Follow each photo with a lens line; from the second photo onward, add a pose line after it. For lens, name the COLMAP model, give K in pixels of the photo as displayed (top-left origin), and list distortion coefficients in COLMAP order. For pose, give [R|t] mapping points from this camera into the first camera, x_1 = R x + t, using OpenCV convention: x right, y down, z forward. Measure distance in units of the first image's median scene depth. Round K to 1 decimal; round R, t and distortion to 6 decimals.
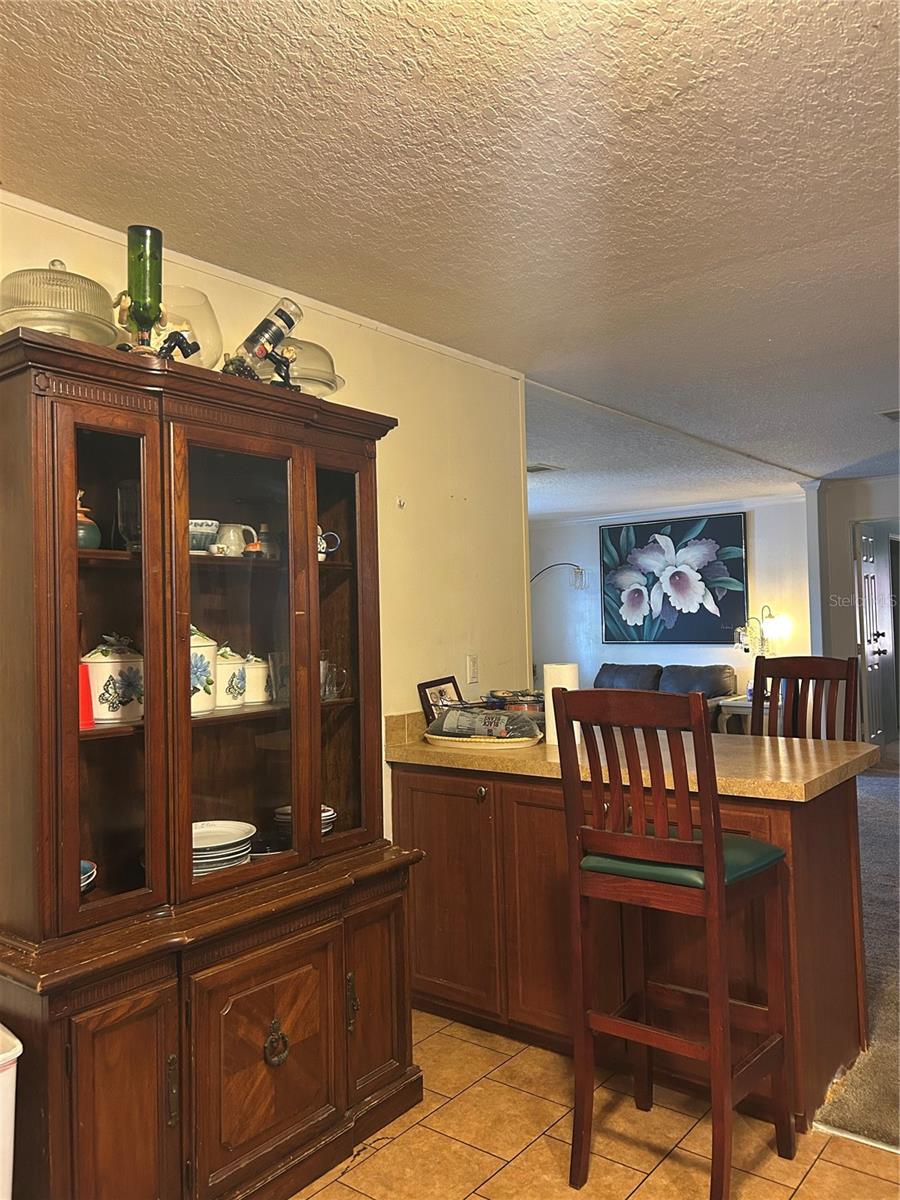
lens RADIAL K [[900.7, 0, 450.8], [0, 900.7, 598.6], [0, 0, 1]] dist [0.032384, -0.017218]
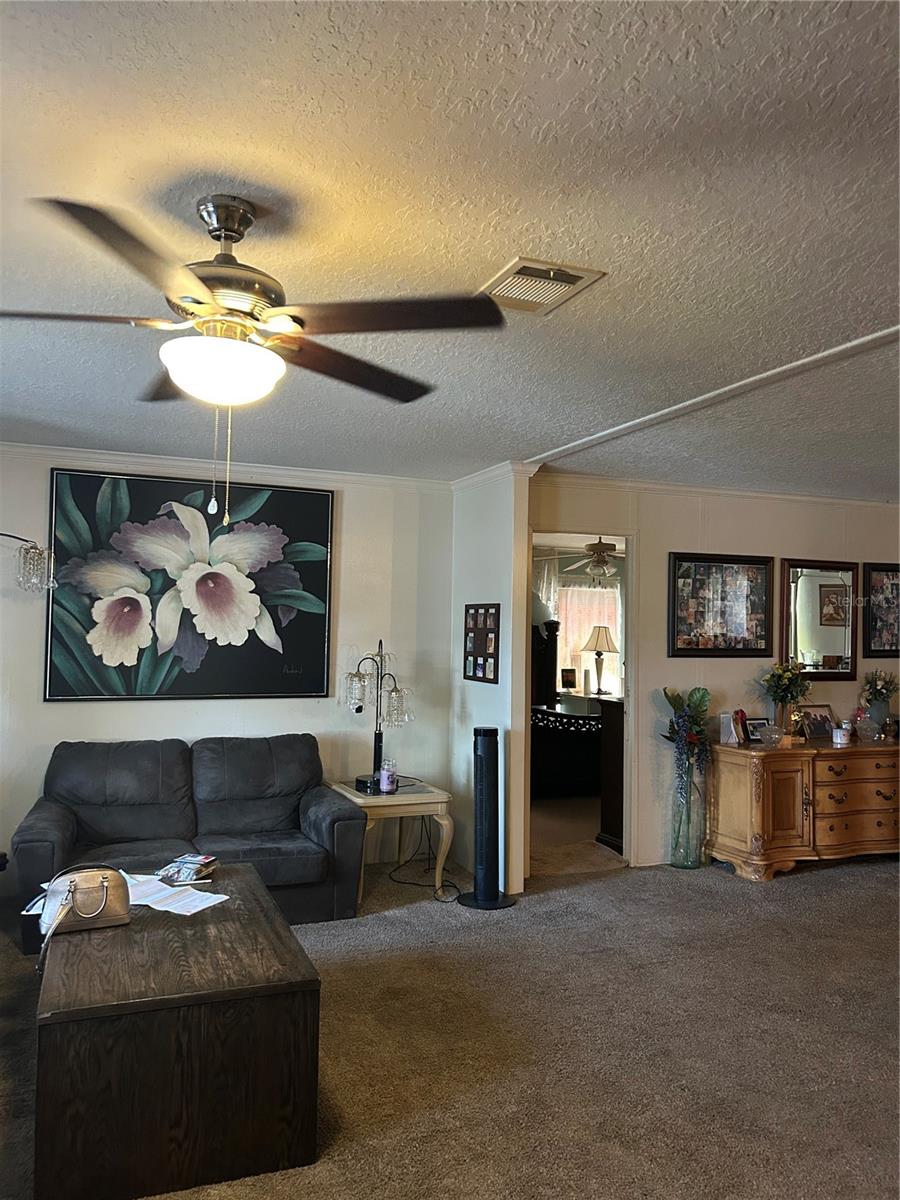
lens RADIAL K [[900.7, 0, 453.5], [0, 900.7, 599.2], [0, 0, 1]] dist [0.032384, -0.017218]
pose [[0.476981, 0.063954, 0.876584, -0.177466], [-0.048897, 0.997735, -0.046187, 0.005720], [-0.877553, -0.020832, 0.479028, 0.586065]]
